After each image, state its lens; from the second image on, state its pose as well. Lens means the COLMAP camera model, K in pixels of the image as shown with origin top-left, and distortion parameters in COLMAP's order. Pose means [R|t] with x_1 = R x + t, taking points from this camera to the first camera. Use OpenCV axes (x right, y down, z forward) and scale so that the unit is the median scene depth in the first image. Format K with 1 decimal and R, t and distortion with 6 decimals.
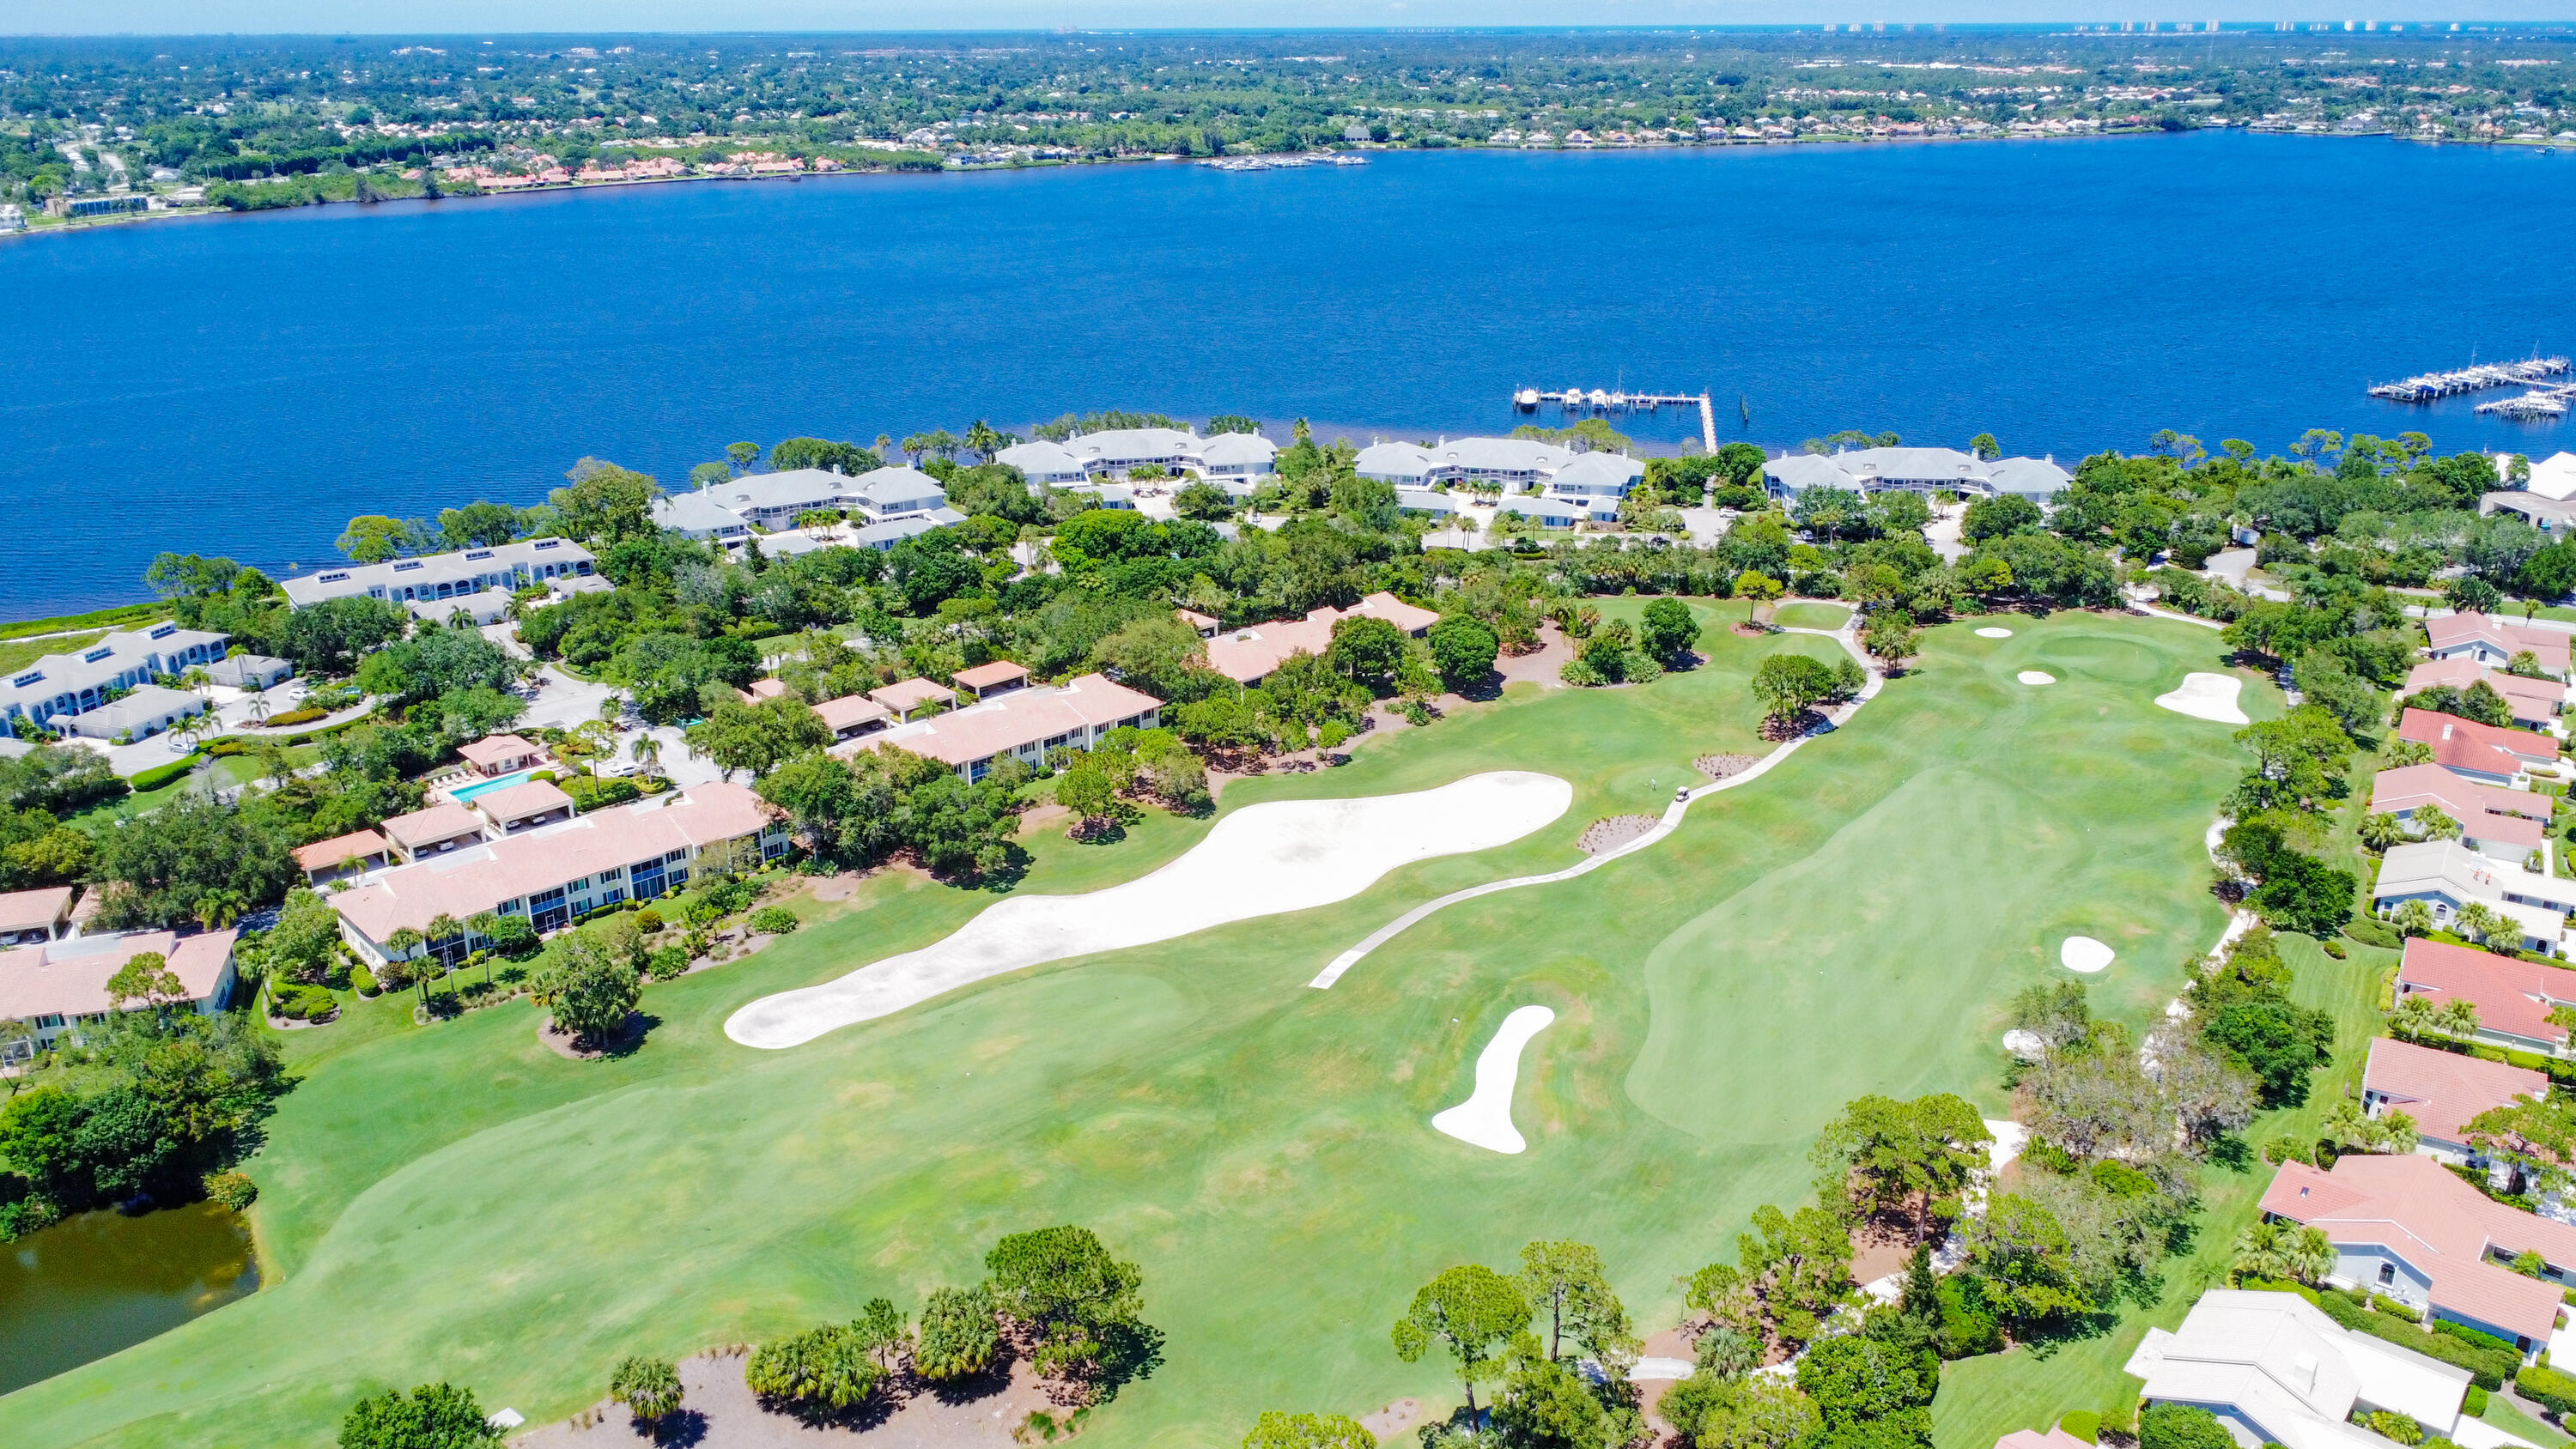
lens RADIAL K [[1932.2, 0, 1295.5], [0, 1932.2, 725.2], [0, 0, 1]] dist [0.000026, 0.001858]
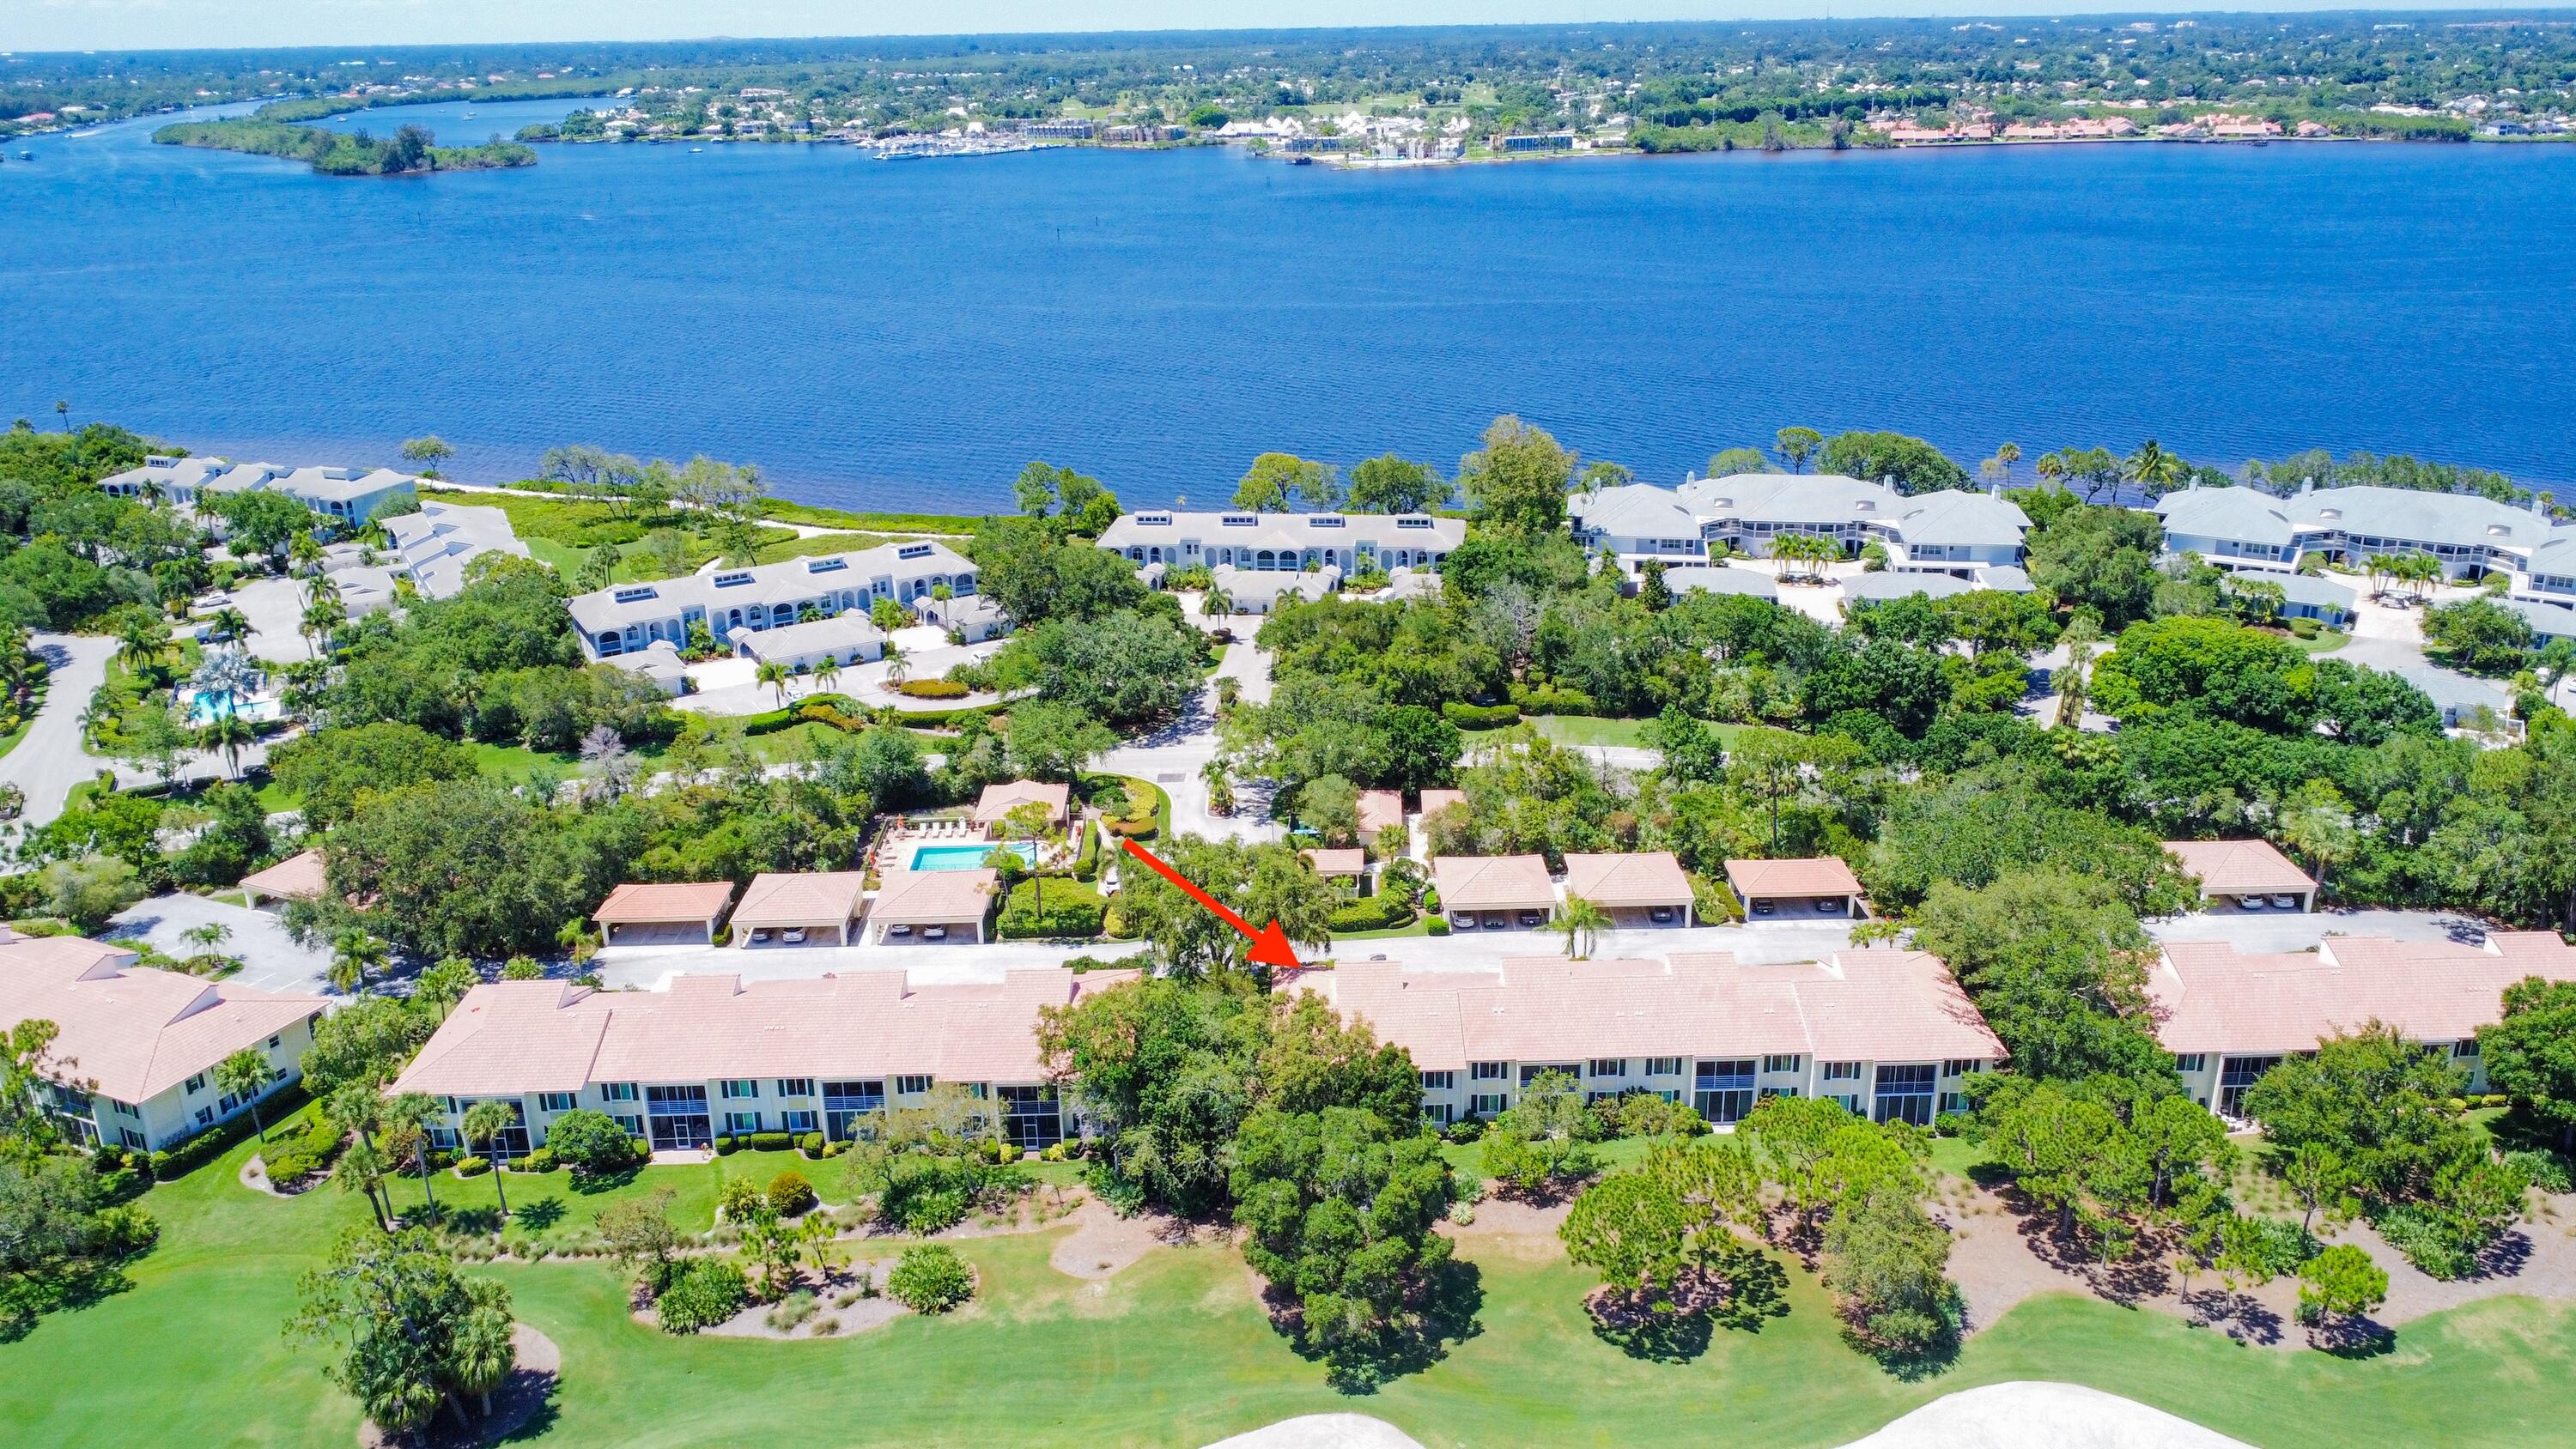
lens RADIAL K [[1932.2, 0, 1284.9], [0, 1932.2, 715.2], [0, 0, 1]] dist [0.000026, 0.001858]
pose [[0.736134, 0.221968, -0.639404, 0.081013], [-0.220440, 0.971814, 0.083574, -0.087167], [0.639932, 0.079428, 0.764316, 0.485864]]
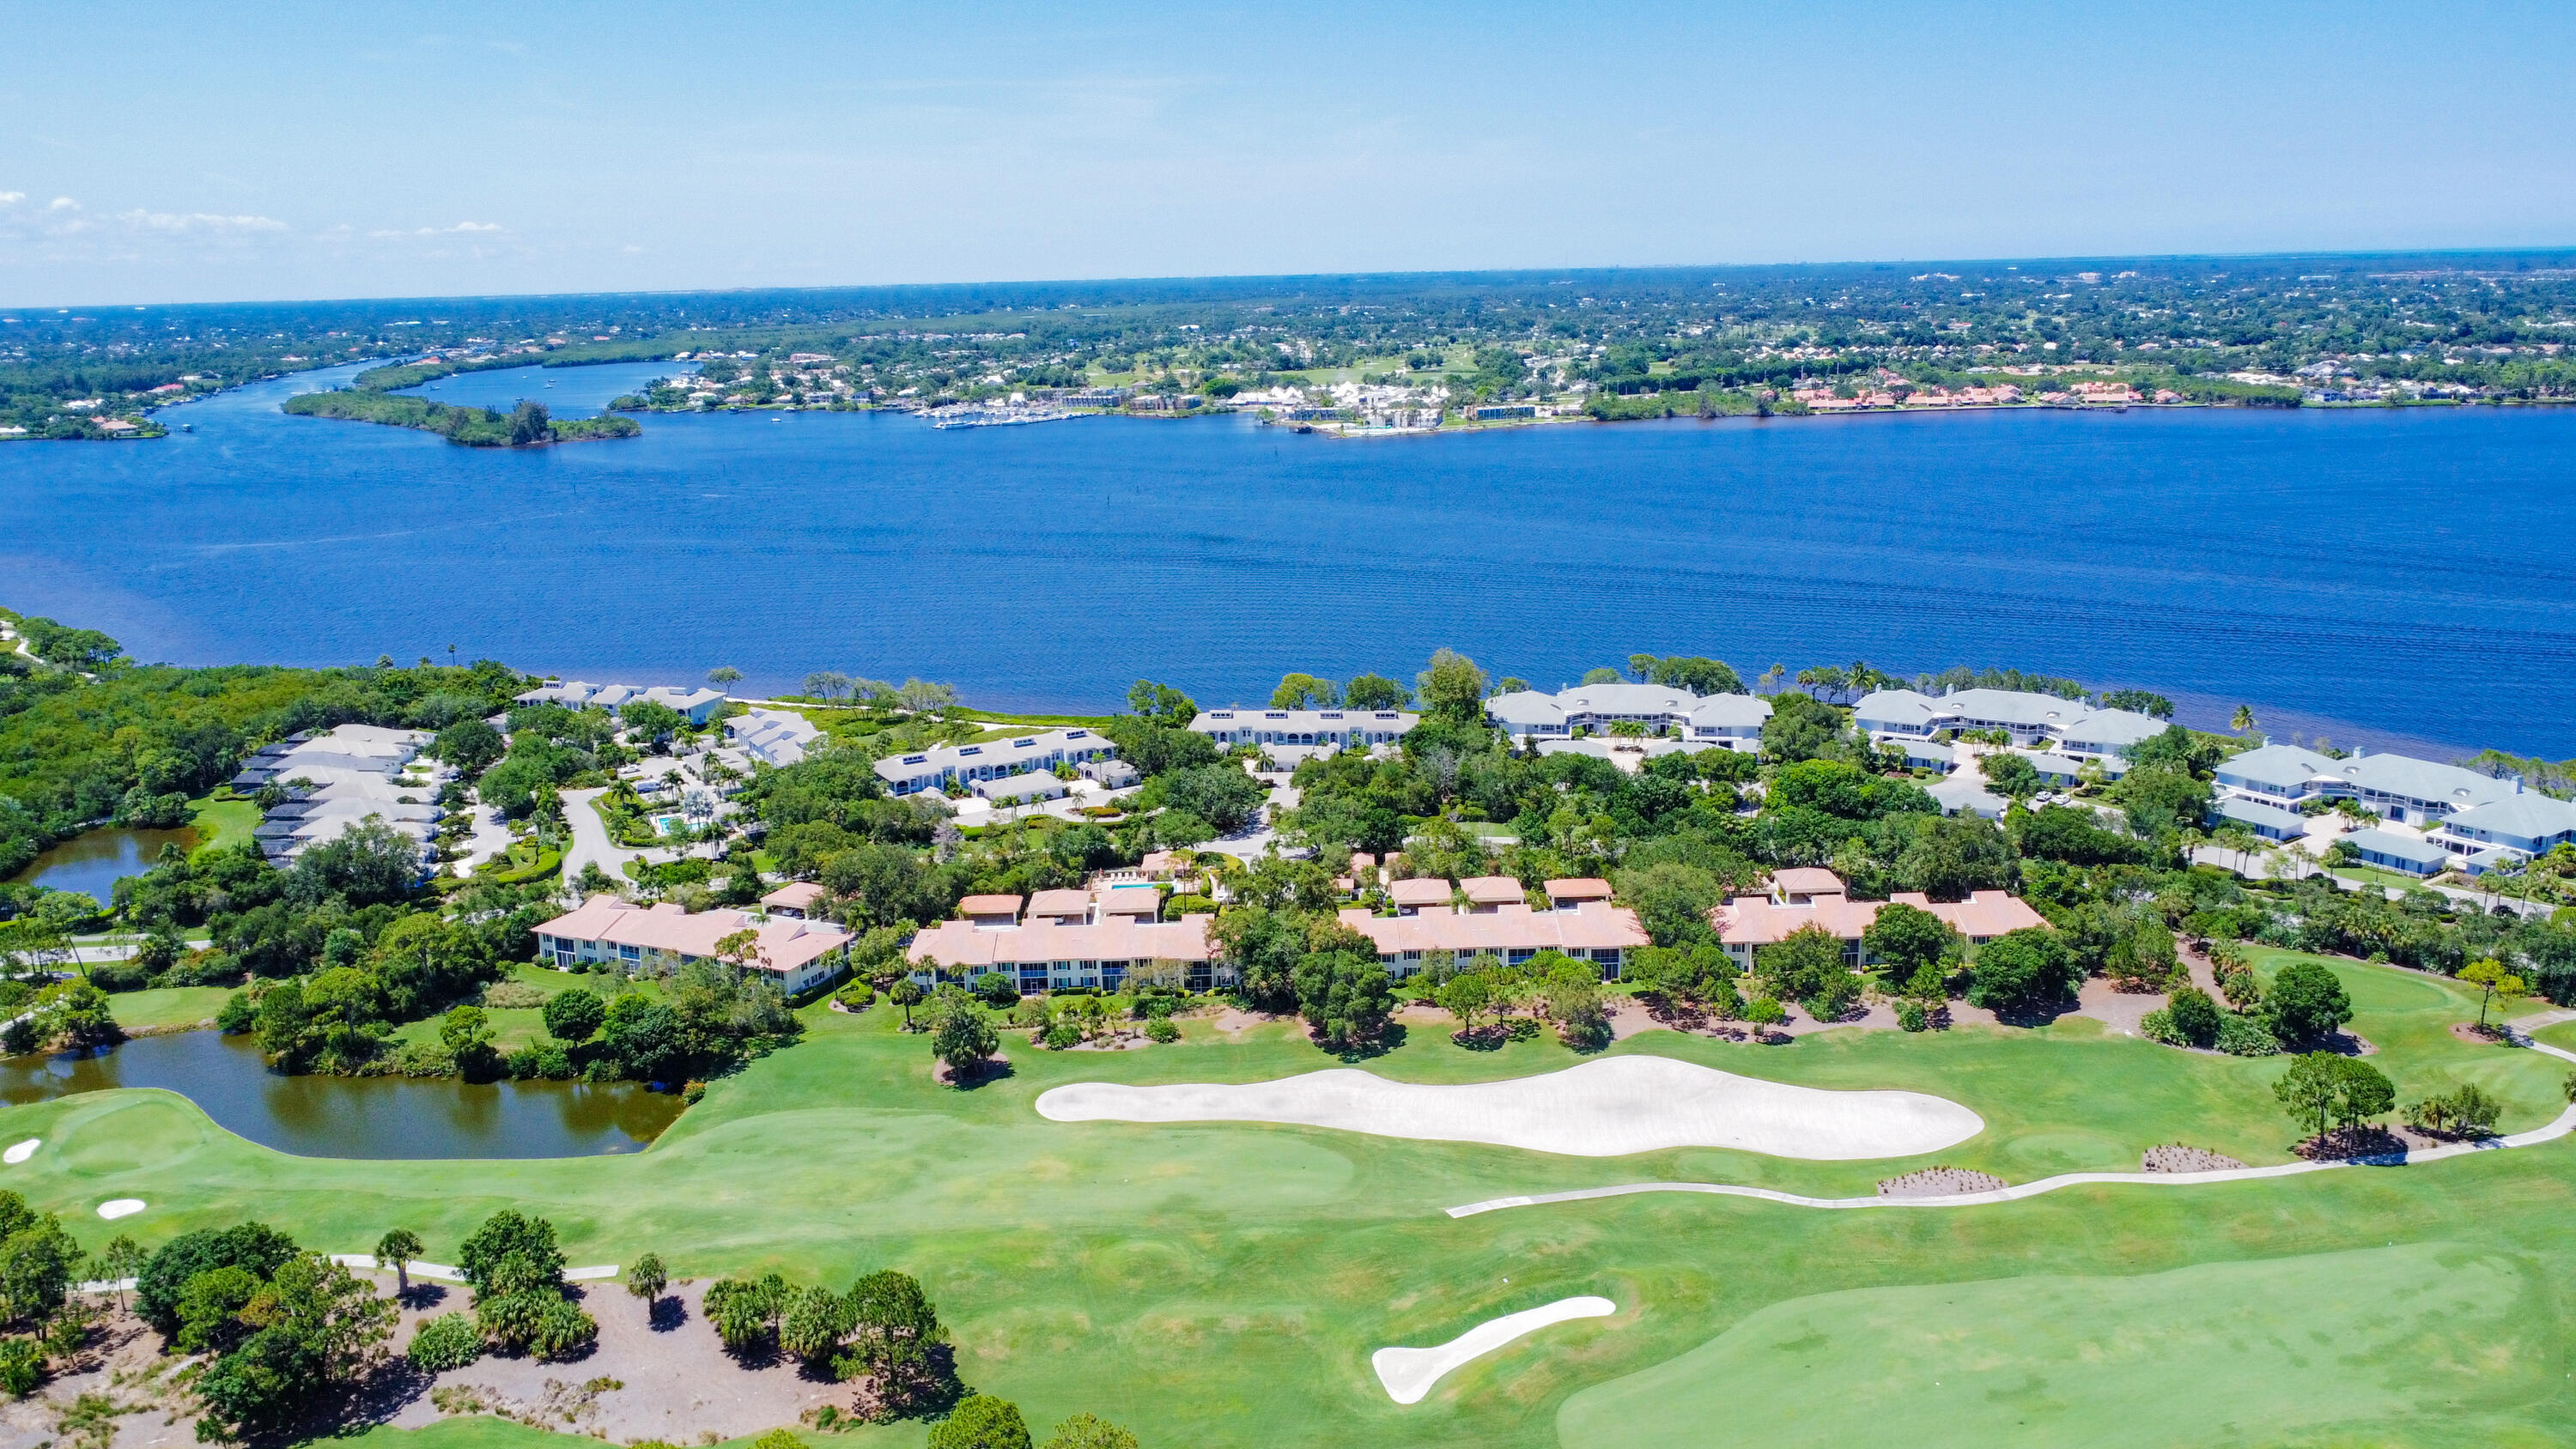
lens RADIAL K [[1932.2, 0, 1279.8], [0, 1932.2, 729.3], [0, 0, 1]] dist [0.000026, 0.001858]
pose [[0.735751, 0.145852, -0.661361, 0.417677], [-0.213793, 0.976621, -0.022462, -0.053655], [0.642623, 0.157921, 0.749731, 0.085971]]
